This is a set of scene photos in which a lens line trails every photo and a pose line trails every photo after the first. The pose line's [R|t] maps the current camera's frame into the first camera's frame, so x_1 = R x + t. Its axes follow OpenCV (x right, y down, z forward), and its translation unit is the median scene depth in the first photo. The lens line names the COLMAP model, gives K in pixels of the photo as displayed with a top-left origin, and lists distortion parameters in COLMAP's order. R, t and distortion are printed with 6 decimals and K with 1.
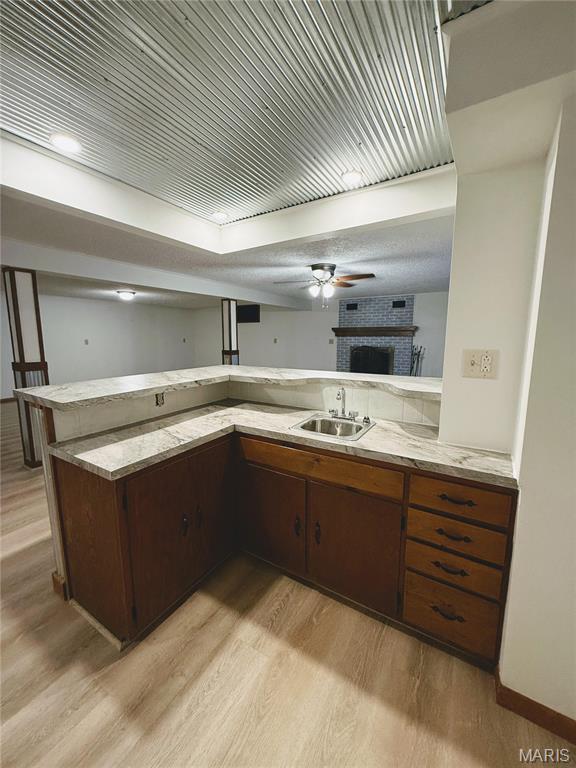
lens RADIAL K [[306.1, 0, 286.9], [0, 306.1, 381.7], [0, 0, 1]] dist [-0.003169, -0.000383]
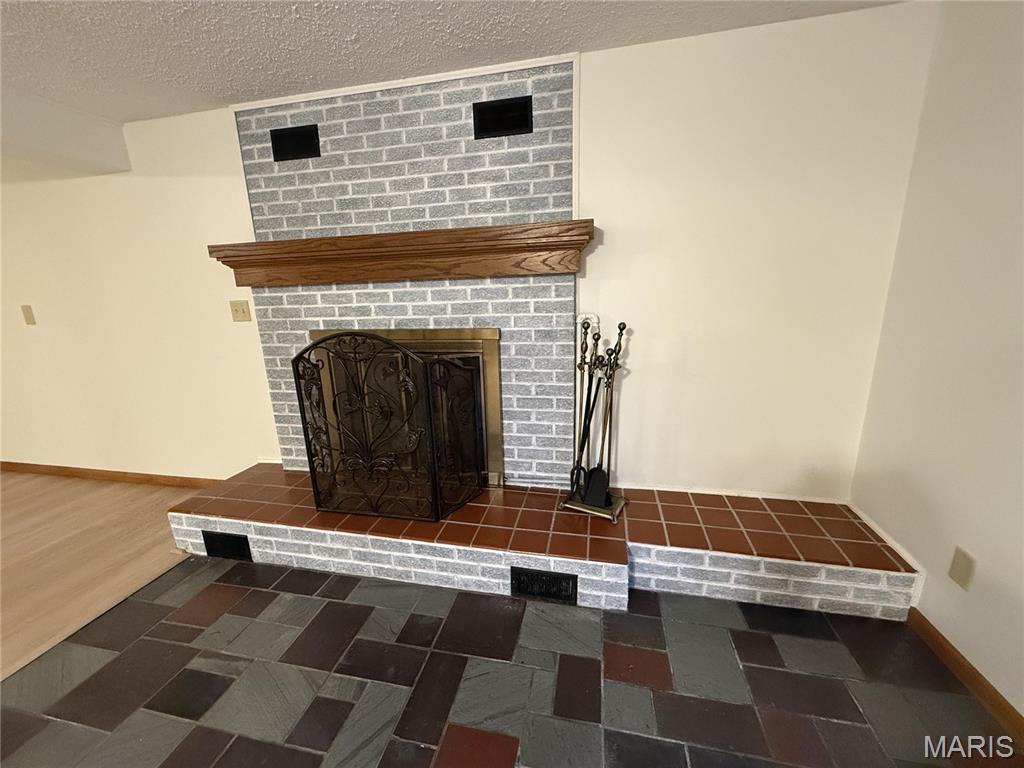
lens RADIAL K [[408.1, 0, 513.8], [0, 408.1, 386.6], [0, 0, 1]] dist [-0.003169, -0.000383]
pose [[0.942676, -0.102328, 0.317635, 0.265325], [0.076727, 0.992787, 0.092121, -0.098358], [-0.324770, -0.062469, 0.943728, 0.721579]]
